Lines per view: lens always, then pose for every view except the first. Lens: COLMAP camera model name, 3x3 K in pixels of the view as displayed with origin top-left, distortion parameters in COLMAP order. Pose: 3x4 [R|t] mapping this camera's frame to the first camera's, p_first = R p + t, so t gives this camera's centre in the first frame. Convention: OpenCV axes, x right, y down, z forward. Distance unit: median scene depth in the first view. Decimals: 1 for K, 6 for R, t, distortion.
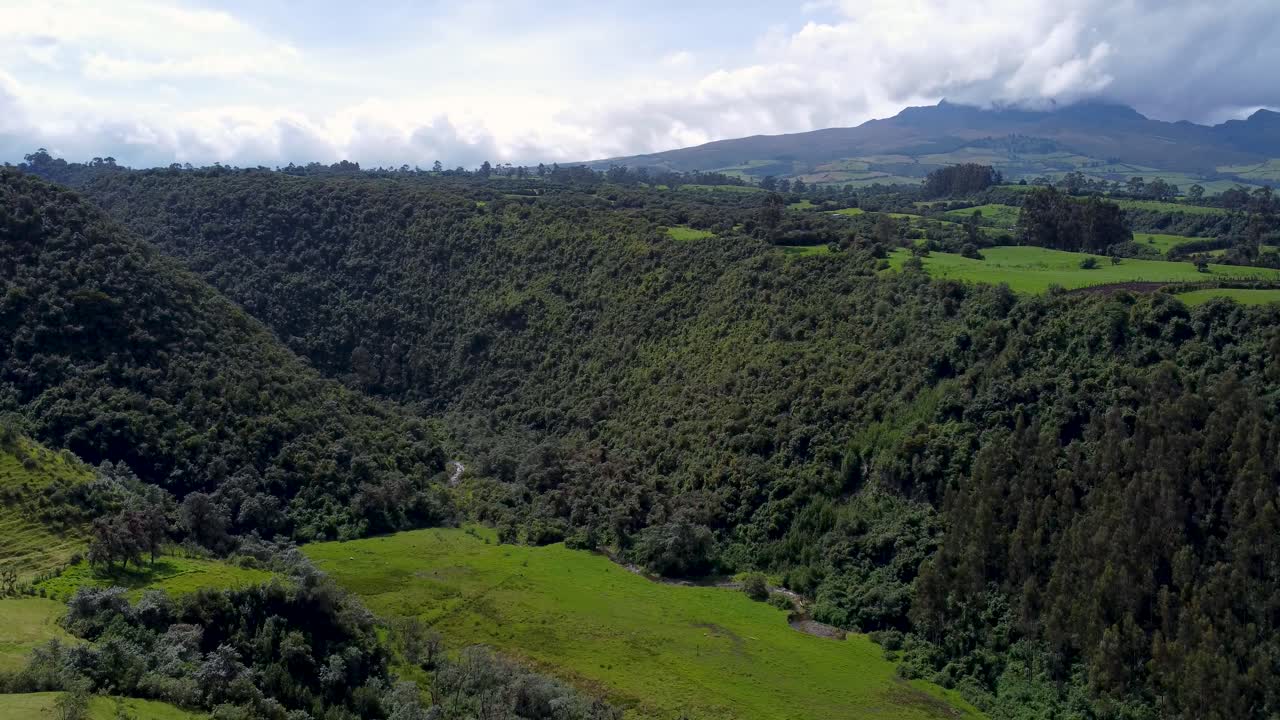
lens RADIAL K [[982.6, 0, 640.0], [0, 982.6, 360.0], [0, 0, 1]] dist [-0.004068, -0.003103]
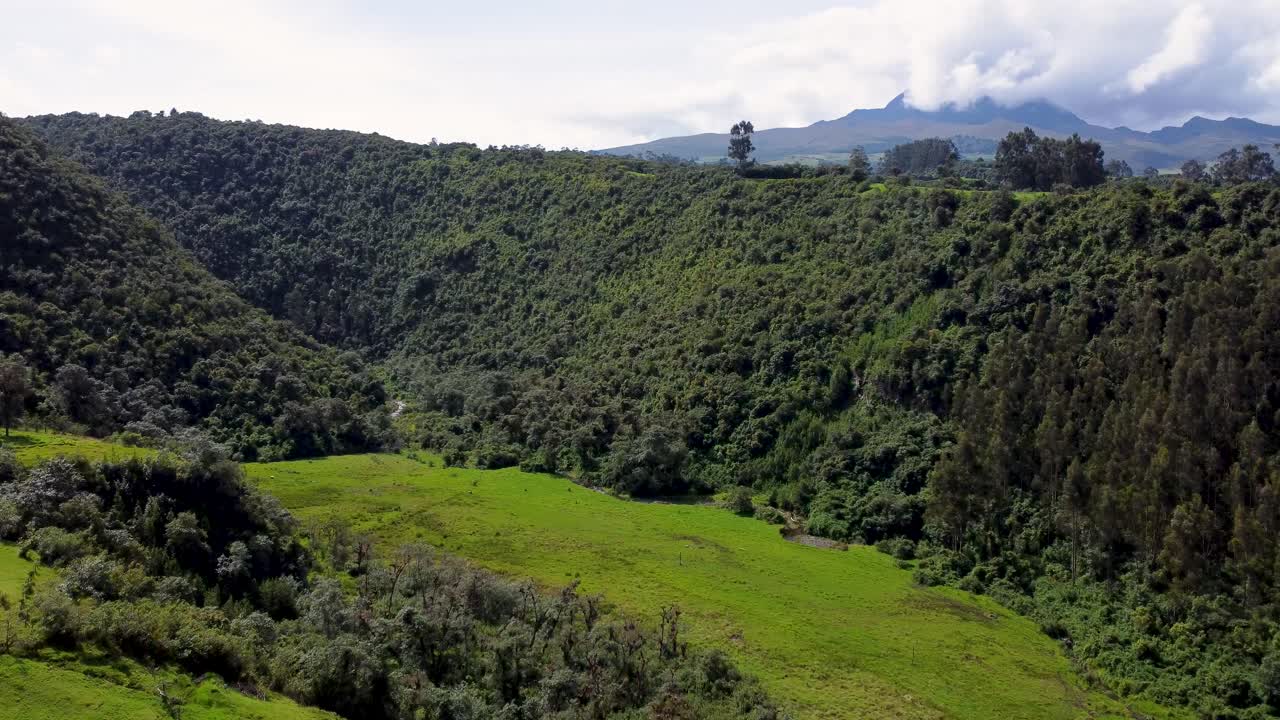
lens RADIAL K [[982.6, 0, 640.0], [0, 982.6, 360.0], [0, 0, 1]] dist [-0.004068, -0.003103]
pose [[0.998584, 0.005776, 0.052890, -0.015442], [-0.005709, 0.999983, -0.001417, 0.087428], [-0.052897, 0.001113, 0.998599, 0.107283]]
